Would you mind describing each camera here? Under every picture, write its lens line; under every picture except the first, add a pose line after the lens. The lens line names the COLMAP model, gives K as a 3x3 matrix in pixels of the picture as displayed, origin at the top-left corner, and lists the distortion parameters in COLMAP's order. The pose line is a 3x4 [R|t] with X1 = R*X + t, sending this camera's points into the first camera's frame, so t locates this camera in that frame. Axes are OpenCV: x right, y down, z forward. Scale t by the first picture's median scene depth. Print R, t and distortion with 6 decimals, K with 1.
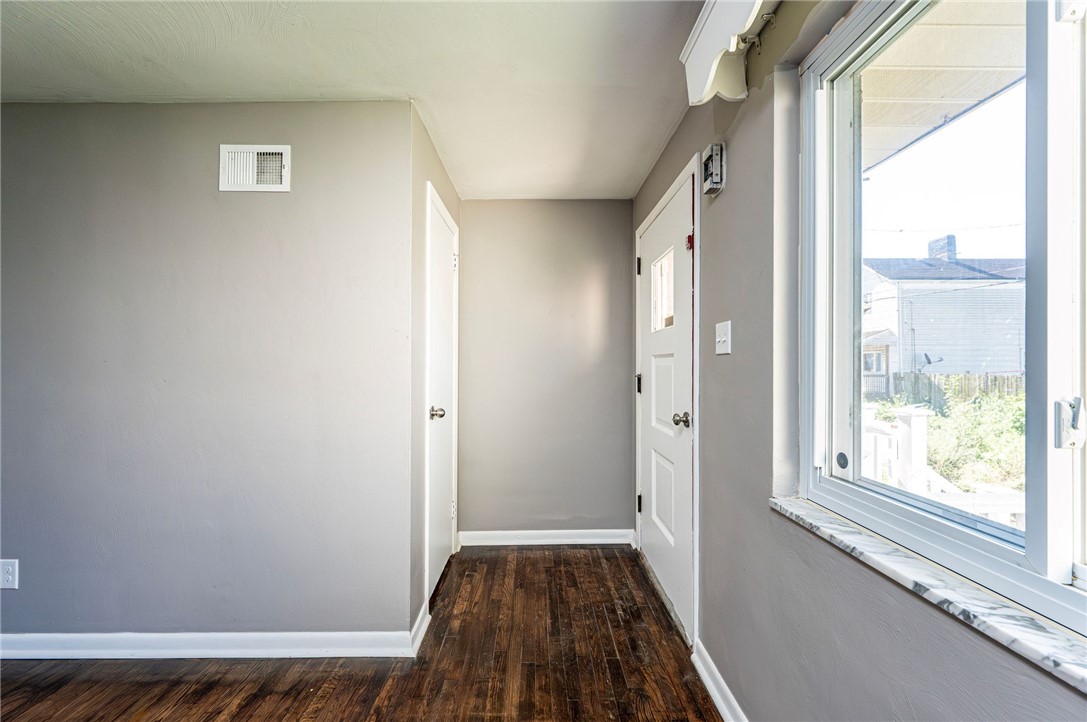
lens RADIAL K [[431.9, 0, 539.3], [0, 431.9, 365.3], [0, 0, 1]] dist [-0.000307, -0.000235]
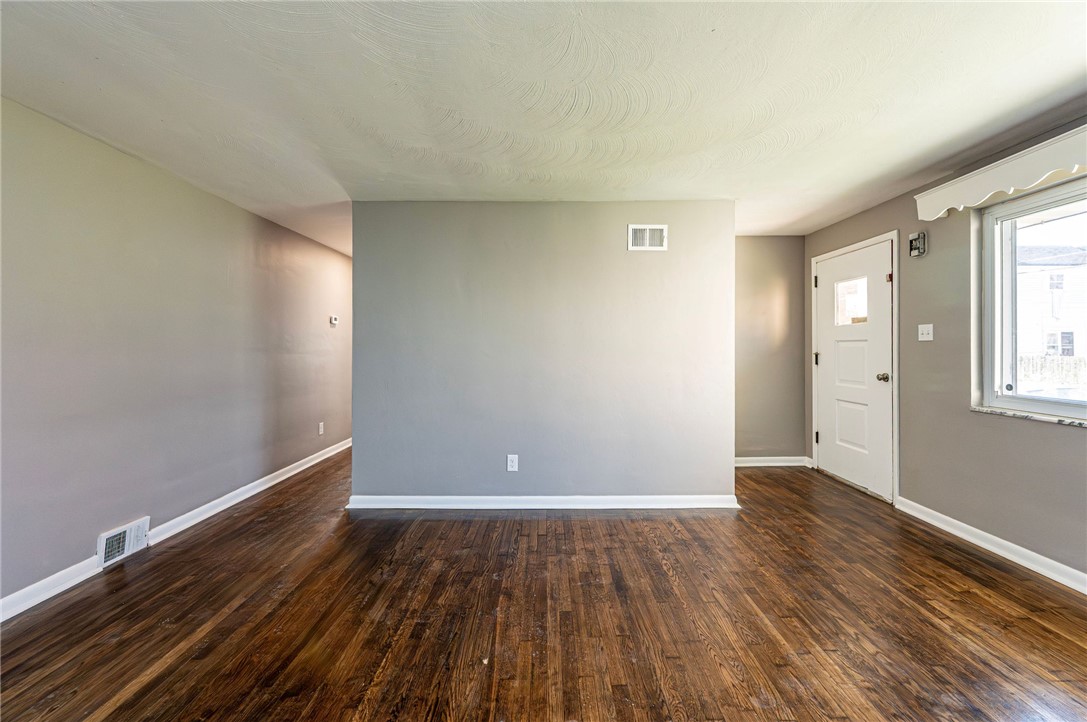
lens RADIAL K [[435.1, 0, 547.9], [0, 435.1, 345.9], [0, 0, 1]] dist [0.000027, 0.000000]
pose [[0.999979, -0.001759, -0.006188, -1.185014], [0.001743, 0.999995, -0.002462, -0.000760], [0.006192, 0.002452, 0.999978, -0.909931]]
